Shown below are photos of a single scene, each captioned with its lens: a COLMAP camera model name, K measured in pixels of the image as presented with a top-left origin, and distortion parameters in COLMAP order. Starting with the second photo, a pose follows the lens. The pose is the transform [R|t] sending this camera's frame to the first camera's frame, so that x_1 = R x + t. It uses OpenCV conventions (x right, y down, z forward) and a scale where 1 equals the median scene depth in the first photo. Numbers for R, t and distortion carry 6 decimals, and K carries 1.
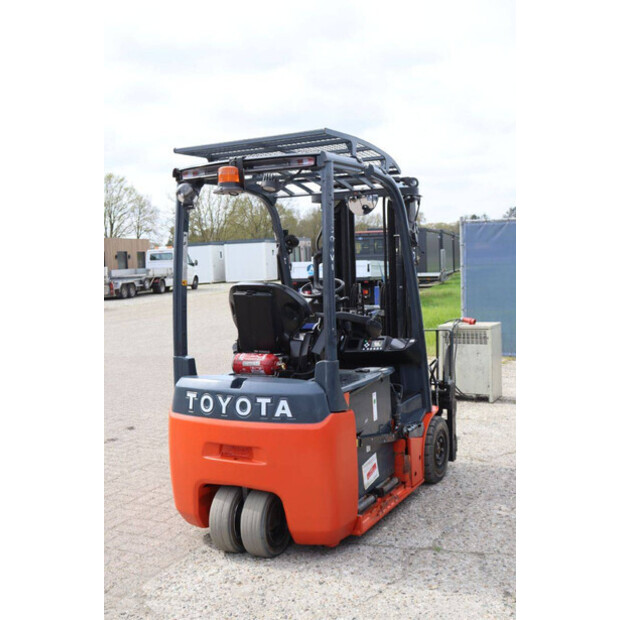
lens RADIAL K [[742.4, 0, 306.9], [0, 742.4, 313.1], [0, 0, 1]] dist [0.022534, 0.000000]
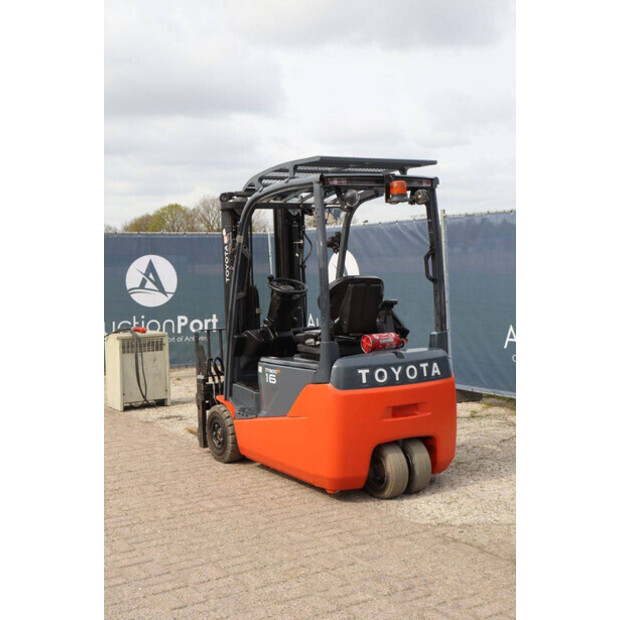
lens RADIAL K [[872.6, 0, 305.7], [0, 872.6, 306.7], [0, 0, 1]] dist [0.092793, 0.000000]
pose [[0.504569, -0.022773, 0.863071, -1.434214], [0.069071, 0.997513, -0.014060, 0.023674], [-0.860604, 0.066708, 0.504887, 0.395645]]
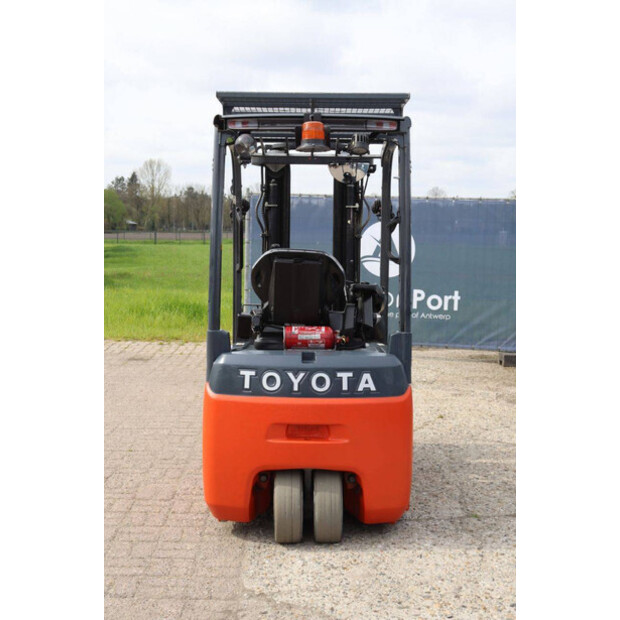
lens RADIAL K [[872.6, 0, 307.6], [0, 872.6, 308.3], [0, 0, 1]] dist [0.092793, 0.000000]
pose [[0.884133, 0.007363, 0.467177, -0.605433], [-0.012127, 0.999901, 0.007192, 0.025402], [-0.467078, -0.012024, 0.884135, 0.040330]]
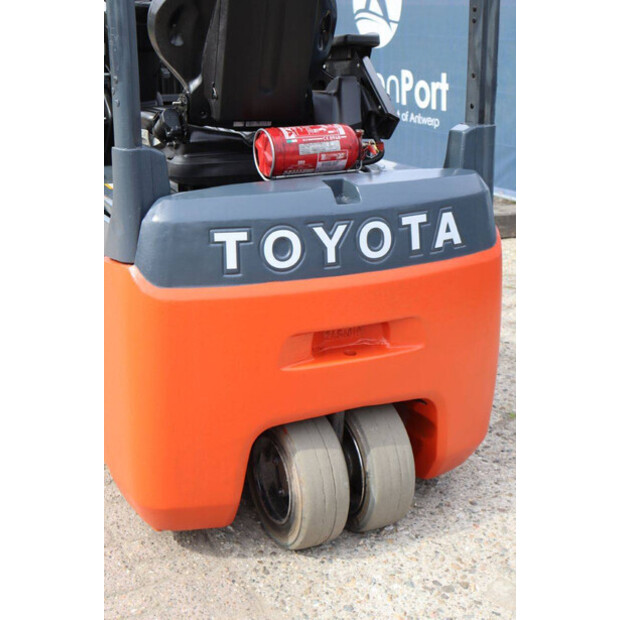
lens RADIAL K [[1041.0, 0, 309.5], [0, 1041.0, 313.0], [0, 0, 1]] dist [0.099130, 0.000000]
pose [[0.582926, -0.201882, 0.787046, -0.619462], [0.030126, 0.973345, 0.227357, 0.021924], [-0.811967, -0.108822, 0.573470, 0.650805]]
